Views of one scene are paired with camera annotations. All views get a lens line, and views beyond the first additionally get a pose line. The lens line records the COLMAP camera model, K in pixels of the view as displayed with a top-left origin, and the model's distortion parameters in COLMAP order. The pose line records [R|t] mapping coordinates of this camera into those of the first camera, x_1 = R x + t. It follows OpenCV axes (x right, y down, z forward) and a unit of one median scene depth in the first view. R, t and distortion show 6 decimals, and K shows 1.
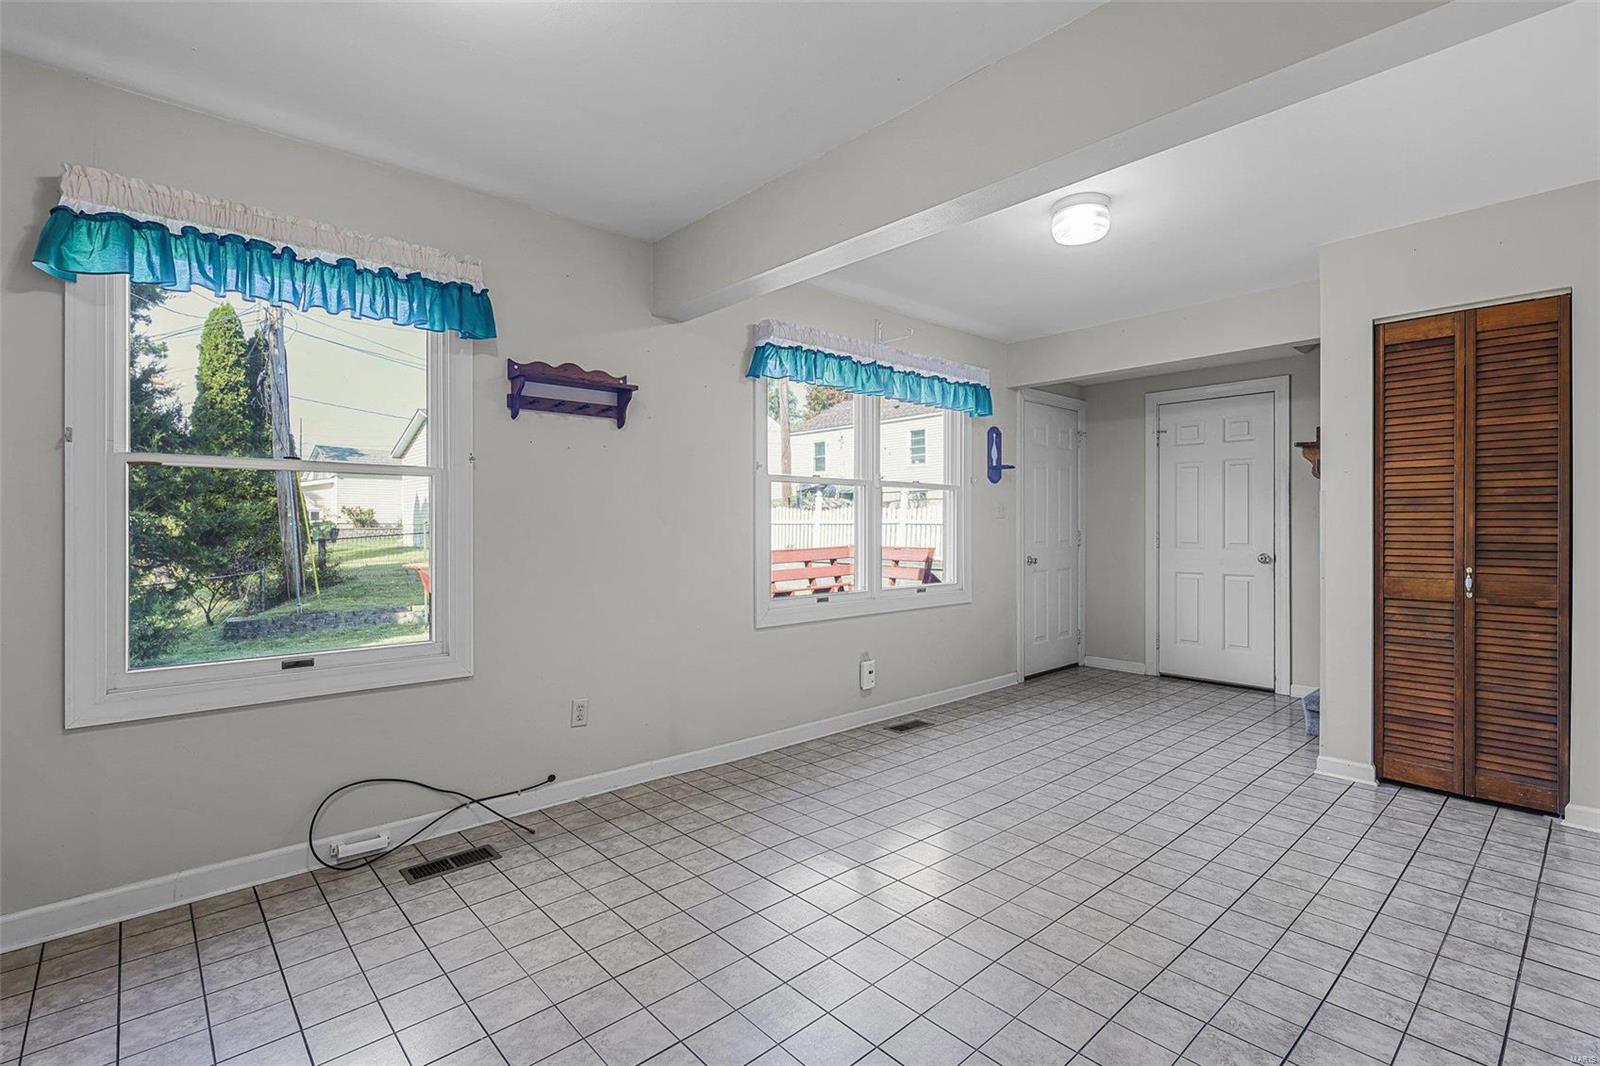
lens RADIAL K [[737.7, 0, 799.7], [0, 737.7, 524.6], [0, 0, 1]] dist [0.002805, 0.000768]
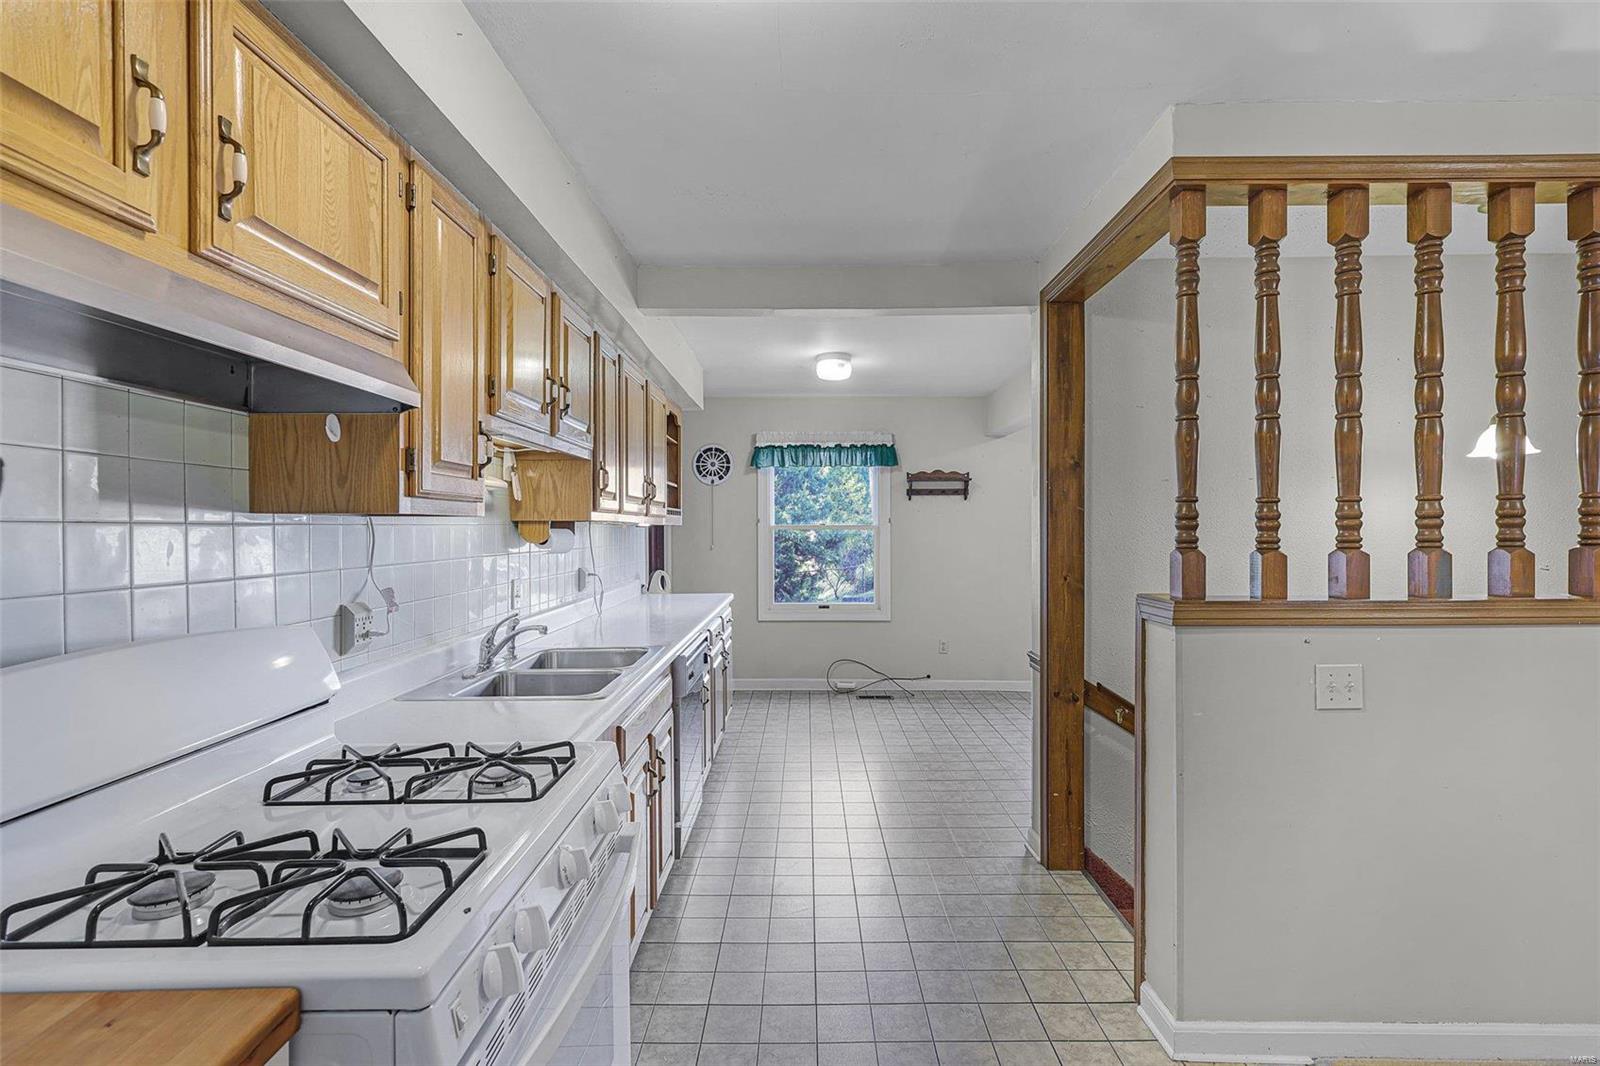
lens RADIAL K [[737.7, 0, 800.6], [0, 737.7, 533.5], [0, 0, 1]] dist [0.002805, 0.000768]
pose [[0.736665, 0.006078, -0.676231, 0.880428], [0.001830, 0.999938, 0.010981, -0.080914], [0.676256, -0.009327, 0.736608, -0.824419]]
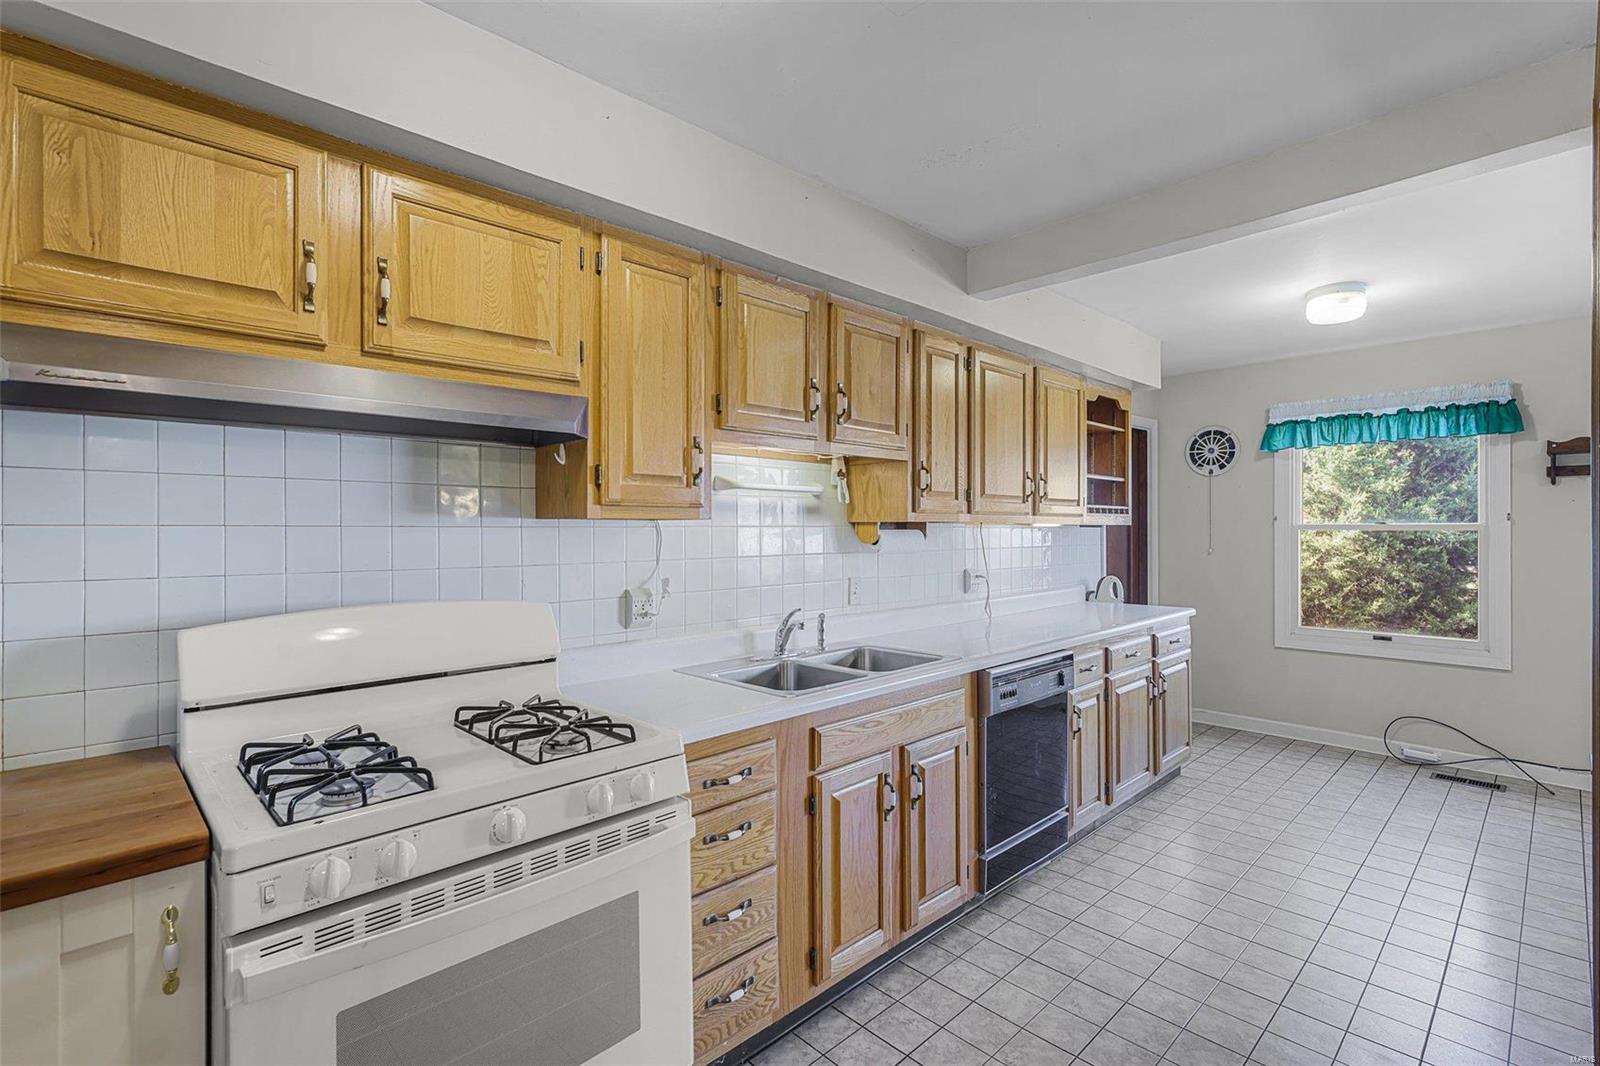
lens RADIAL K [[737.7, 0, 801.1], [0, 737.7, 530.8], [0, 0, 1]] dist [0.002805, 0.000768]
pose [[0.032785, 0.005500, -0.999447, 0.987614], [0.004411, 0.999974, 0.005647, -0.081727], [0.999453, -0.004593, 0.032760, -0.430367]]
